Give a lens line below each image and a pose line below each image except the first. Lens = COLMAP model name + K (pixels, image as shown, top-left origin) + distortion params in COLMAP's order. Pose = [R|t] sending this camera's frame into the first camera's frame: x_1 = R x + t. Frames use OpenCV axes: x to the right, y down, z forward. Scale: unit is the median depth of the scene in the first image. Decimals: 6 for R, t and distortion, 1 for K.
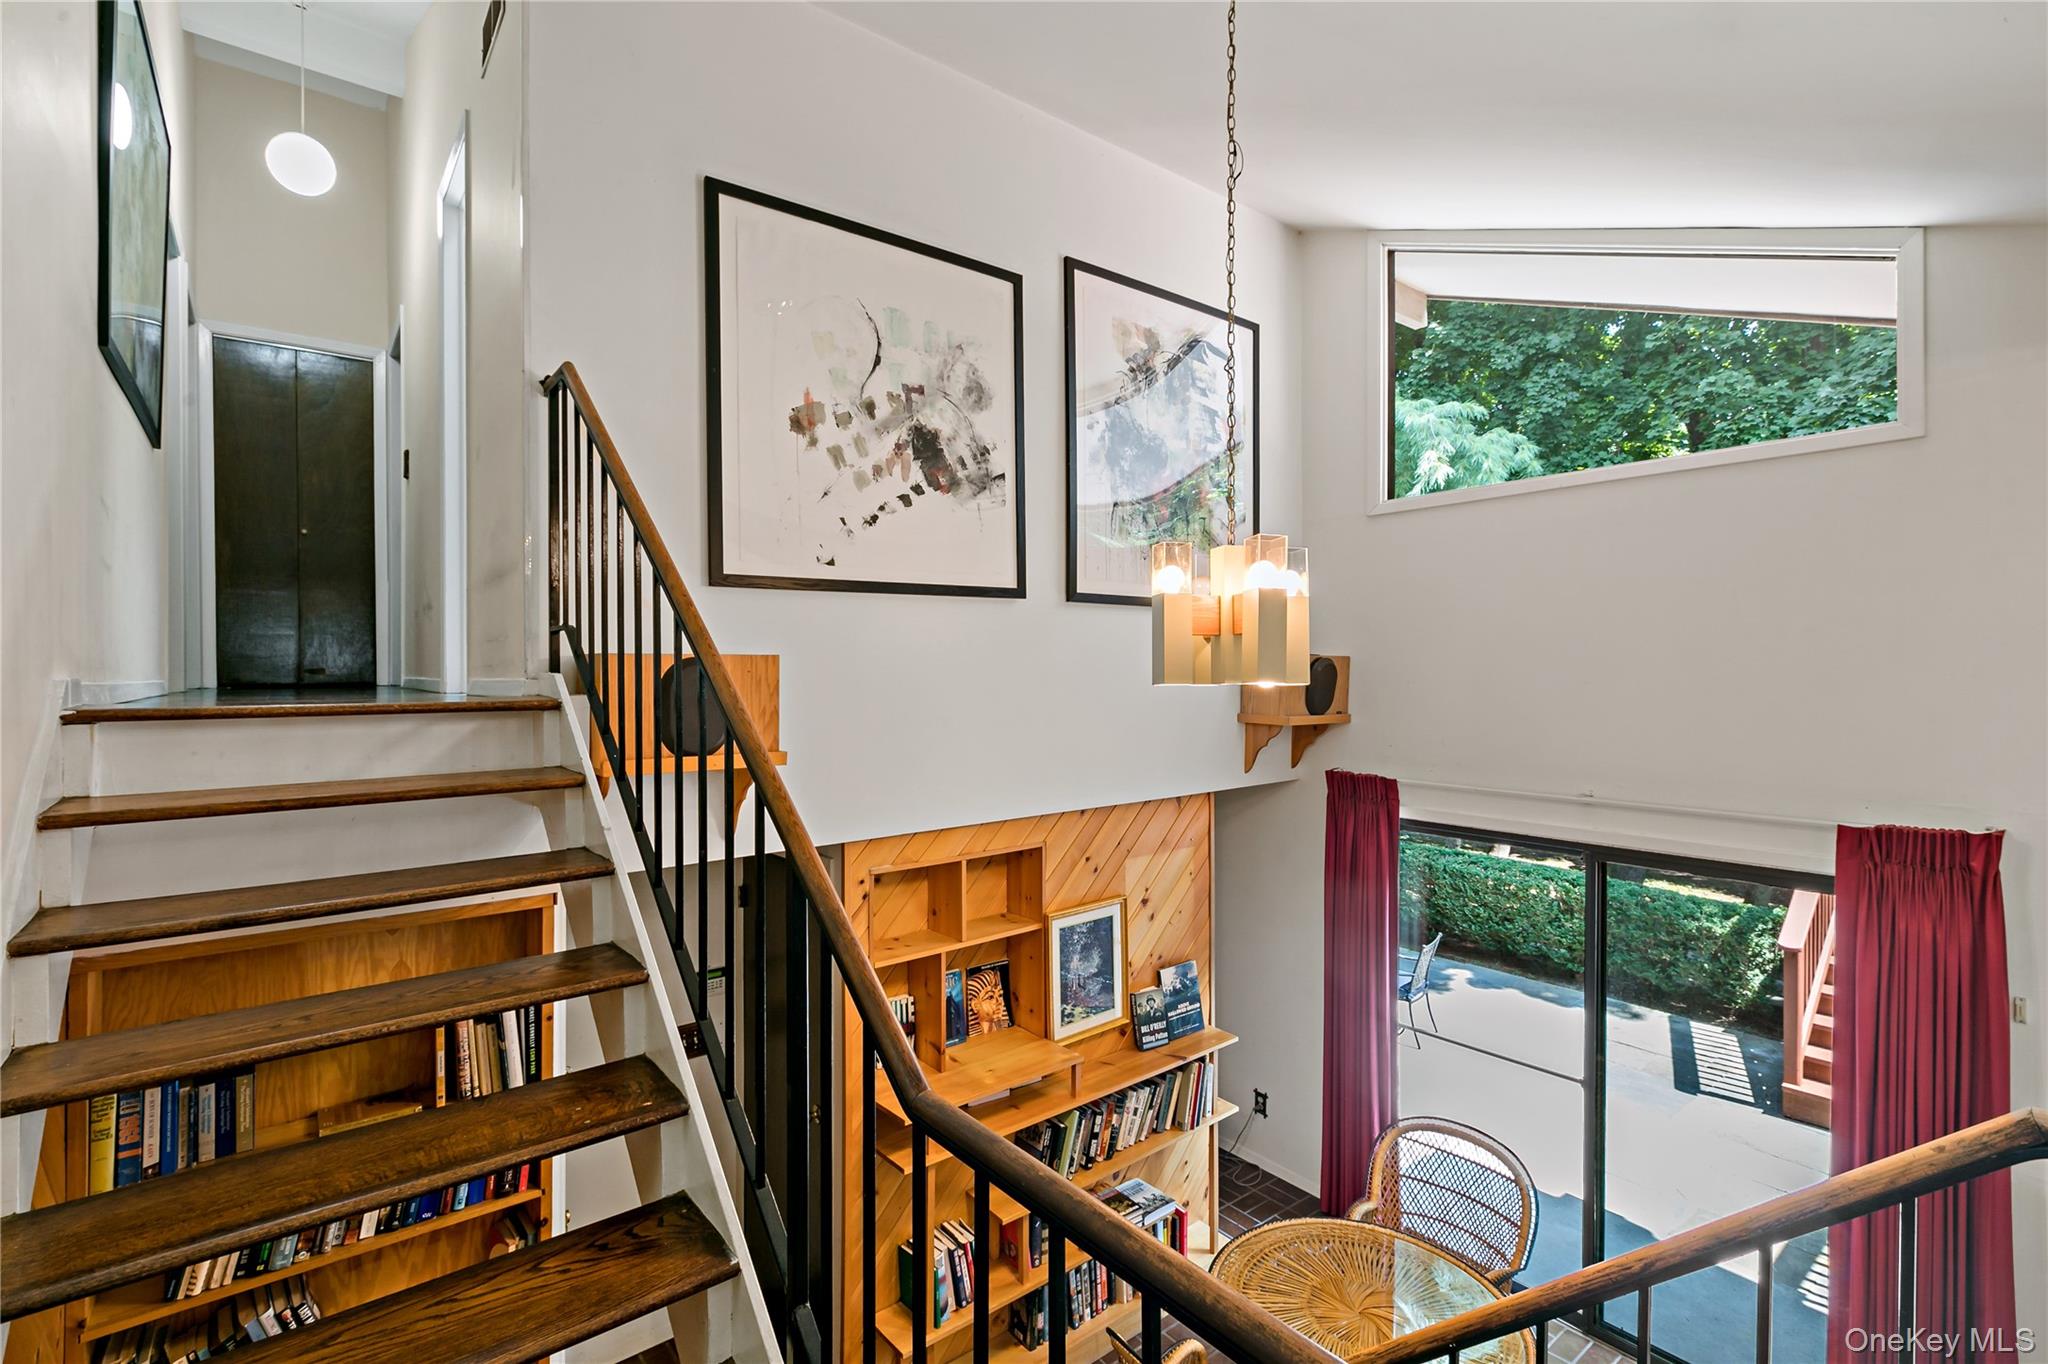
lens RADIAL K [[924.0, 0, 1013.1], [0, 924.0, 667.2], [0, 0, 1]] dist [0.003345, -0.002636]
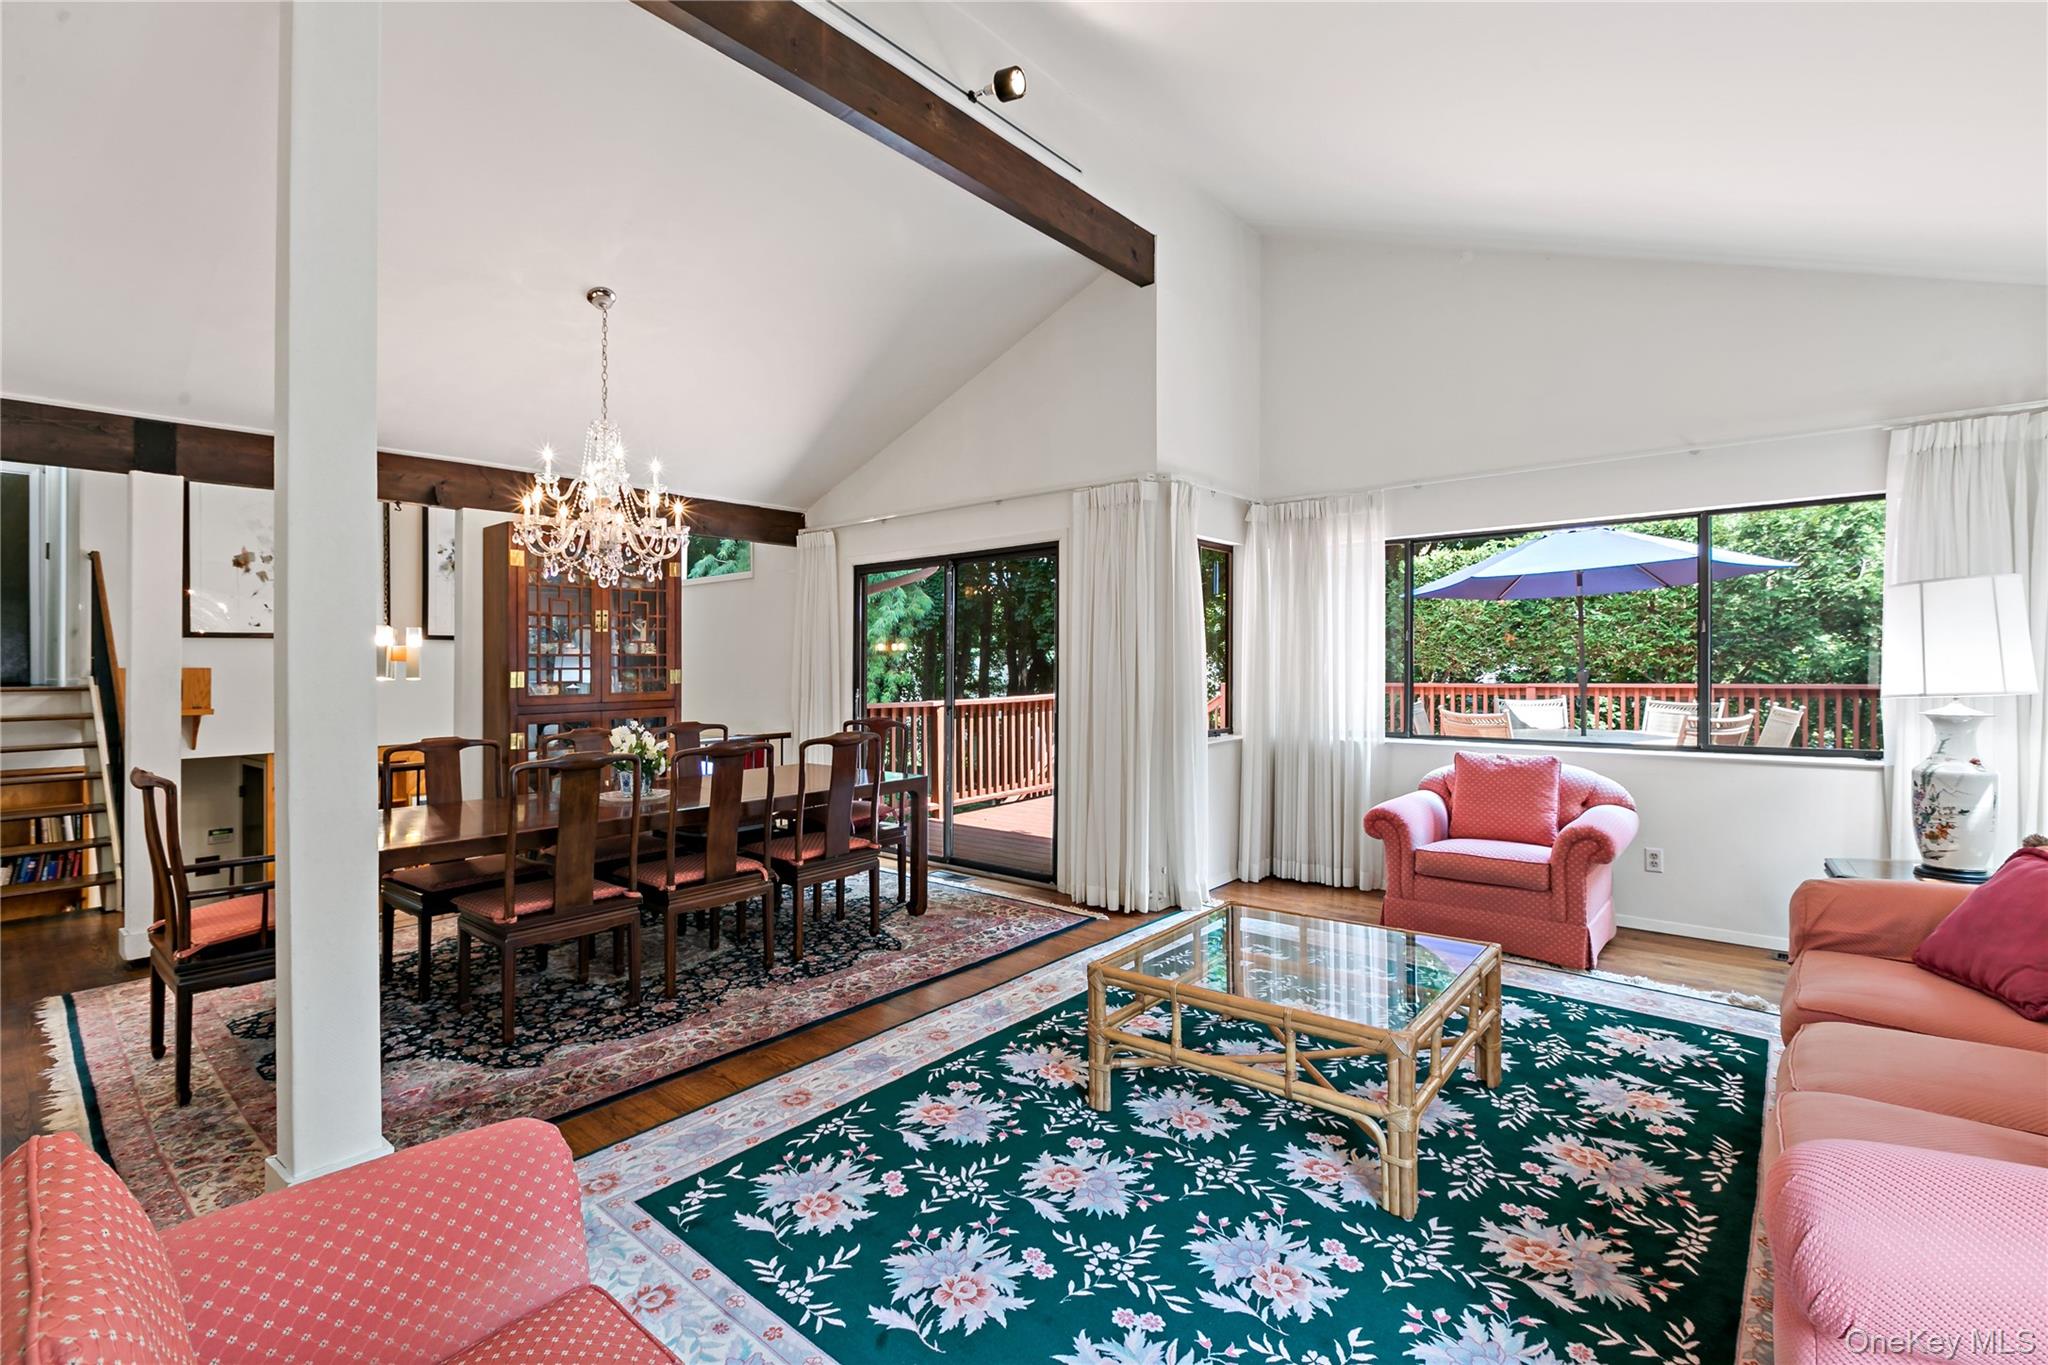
lens RADIAL K [[924.0, 0, 1029.7], [0, 924.0, 655.5], [0, 0, 1]] dist [0.003345, -0.002636]
pose [[0.981554, -0.001100, 0.191181, 1.084318], [0.003164, 0.999940, -0.010489, -0.010981], [-0.191158, 0.010900, 0.981499, -1.381209]]
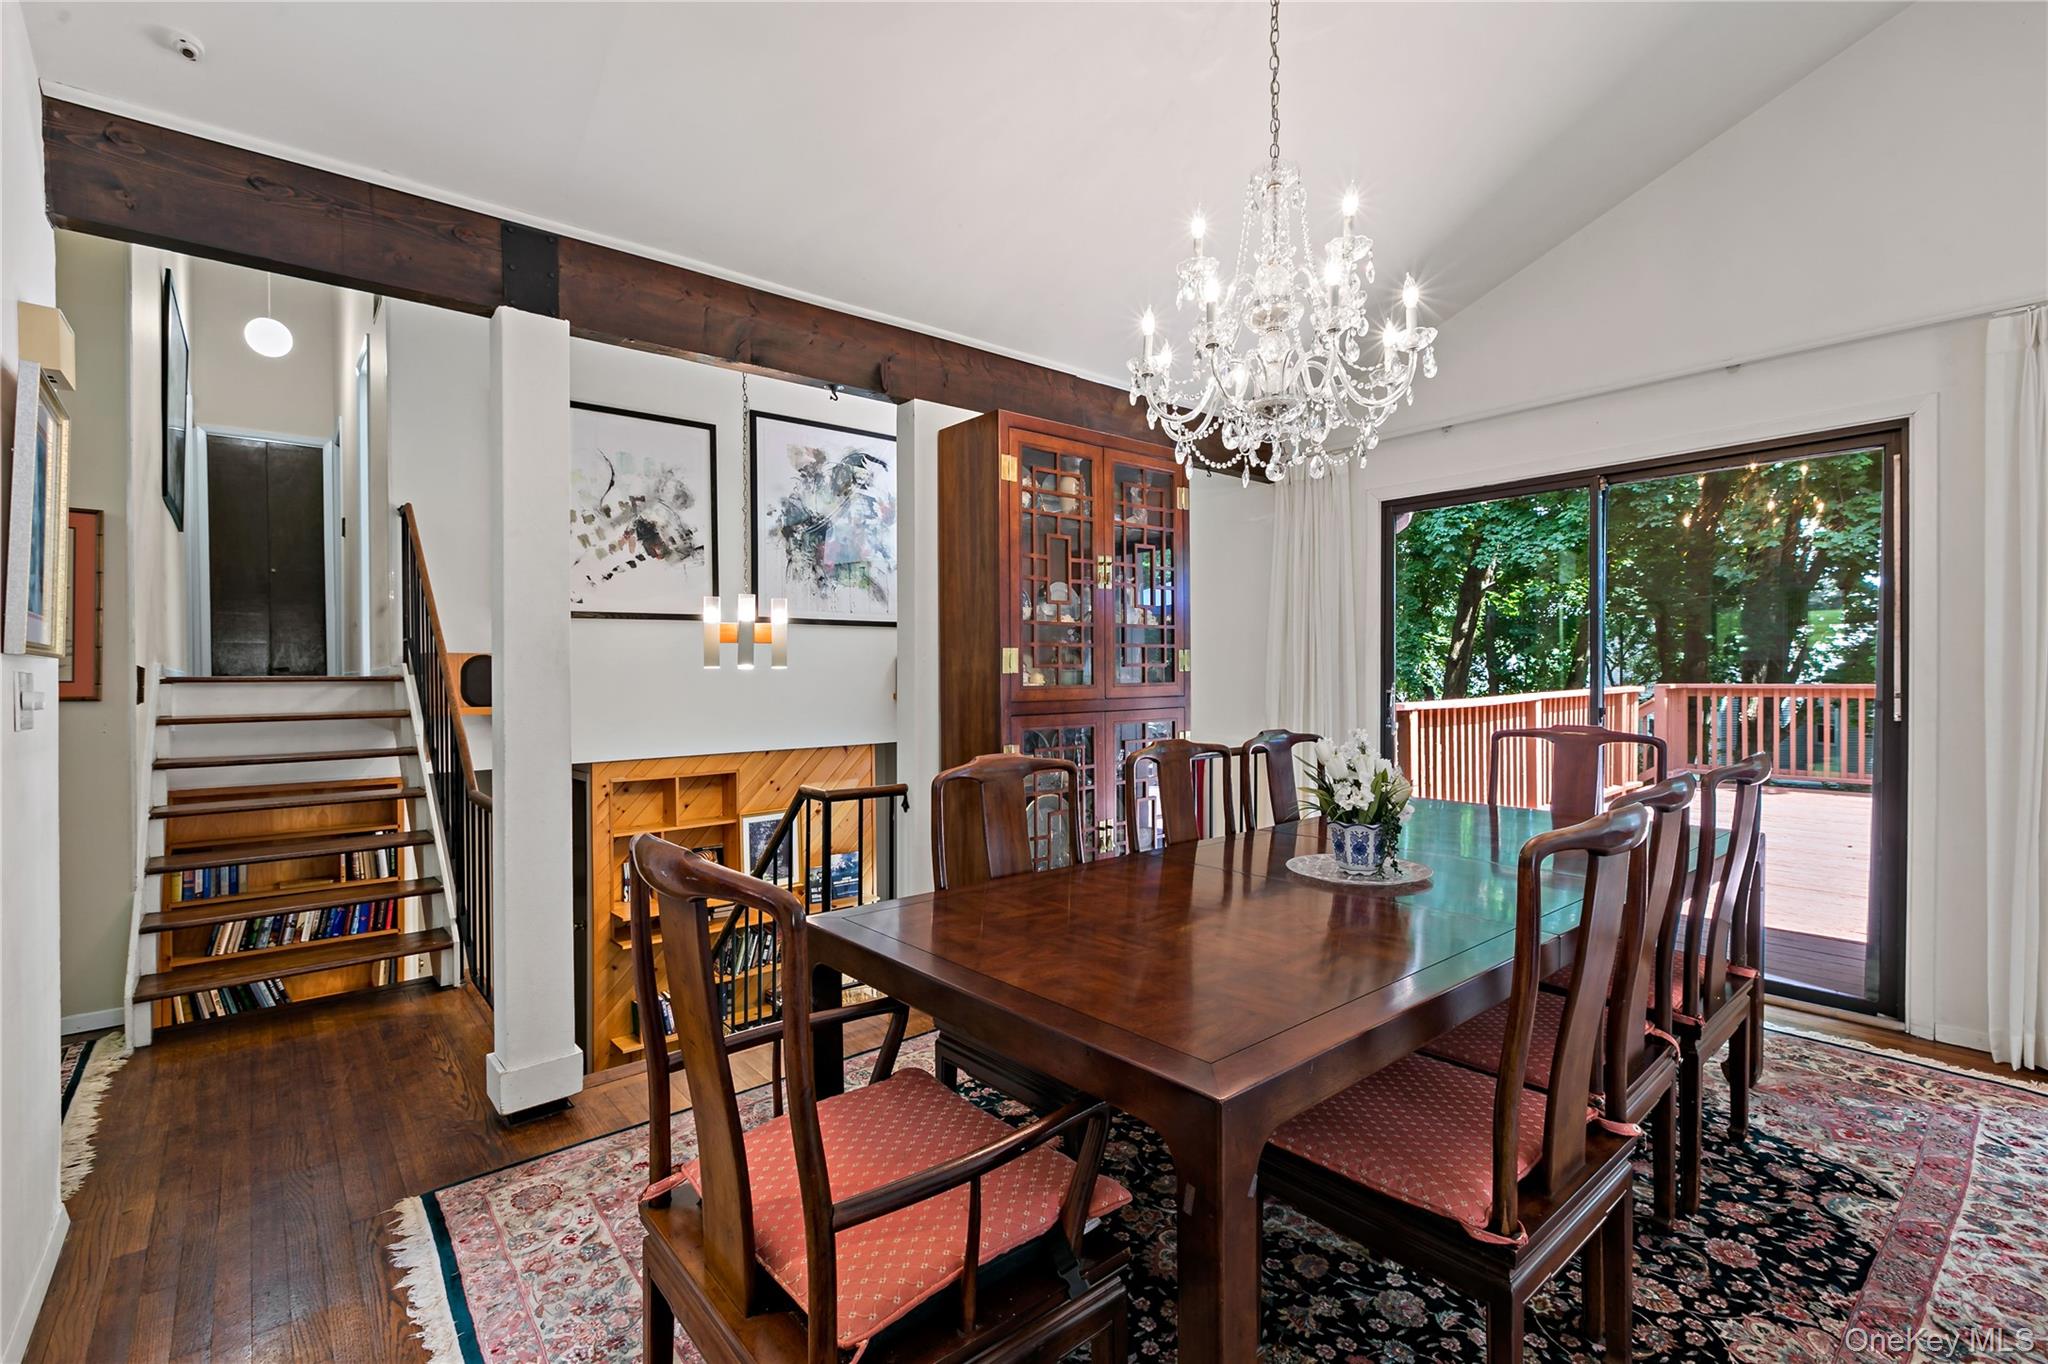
lens RADIAL K [[924.0, 0, 1029.6], [0, 924.0, 679.5], [0, 0, 1]] dist [0.003345, -0.002636]
pose [[0.999599, -0.002467, 0.028227, 0.555922], [0.002287, 0.999977, 0.006424, 0.022592], [-0.028242, -0.006357, 0.999581, -0.711626]]
